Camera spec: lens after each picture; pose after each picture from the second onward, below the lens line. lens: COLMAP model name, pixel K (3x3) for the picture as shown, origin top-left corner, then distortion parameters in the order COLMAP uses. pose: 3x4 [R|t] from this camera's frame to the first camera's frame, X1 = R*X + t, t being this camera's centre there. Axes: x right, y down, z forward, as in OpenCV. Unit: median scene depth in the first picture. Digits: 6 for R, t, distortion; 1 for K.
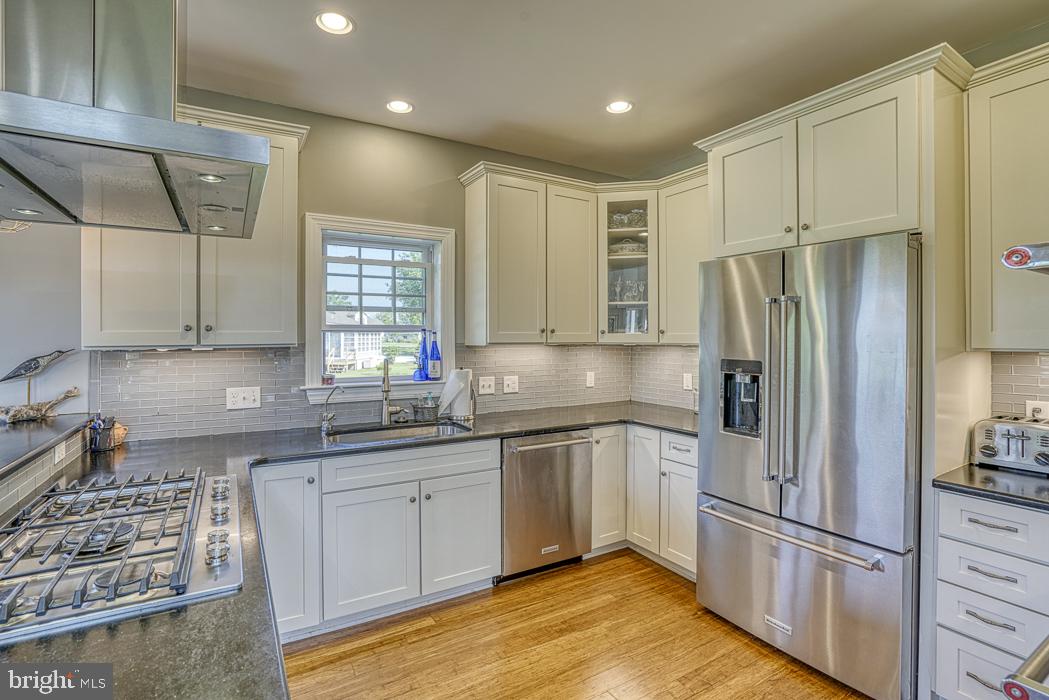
lens RADIAL K [[490.2, 0, 530.3], [0, 490.2, 338.8], [0, 0, 1]] dist [-0.035147, 0.005223]
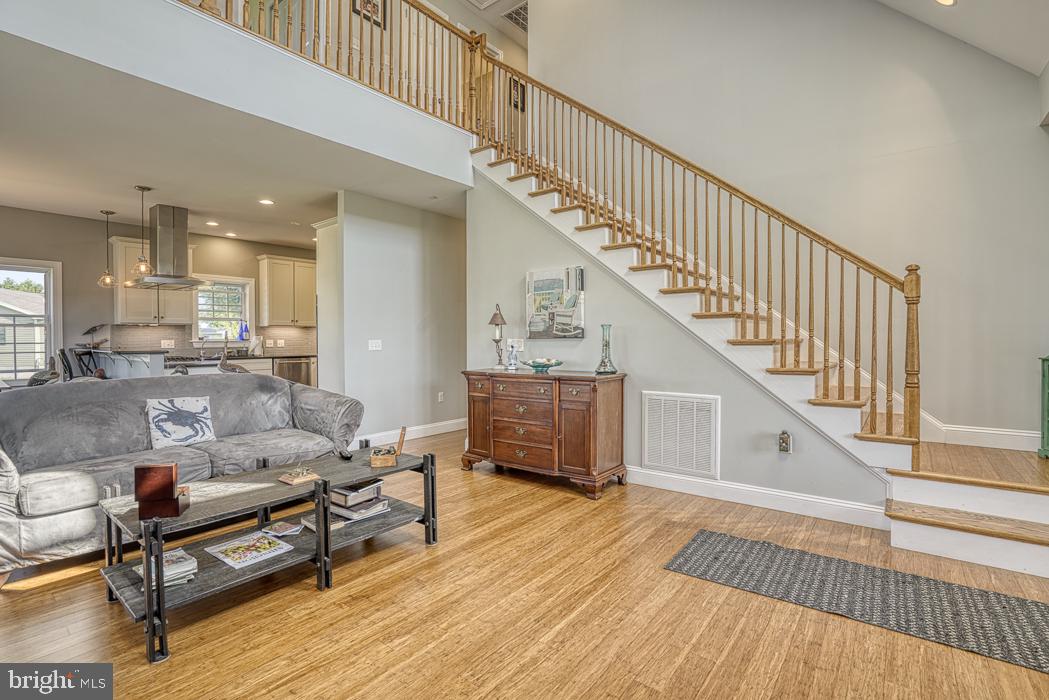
lens RADIAL K [[490.2, 0, 524.0], [0, 490.2, 348.8], [0, 0, 1]] dist [-0.035147, 0.005223]
pose [[0.936859, -0.006802, 0.349641, 0.276502], [0.001925, 0.999896, 0.014292, 0.097559], [-0.349702, -0.012716, 0.936775, -1.877571]]
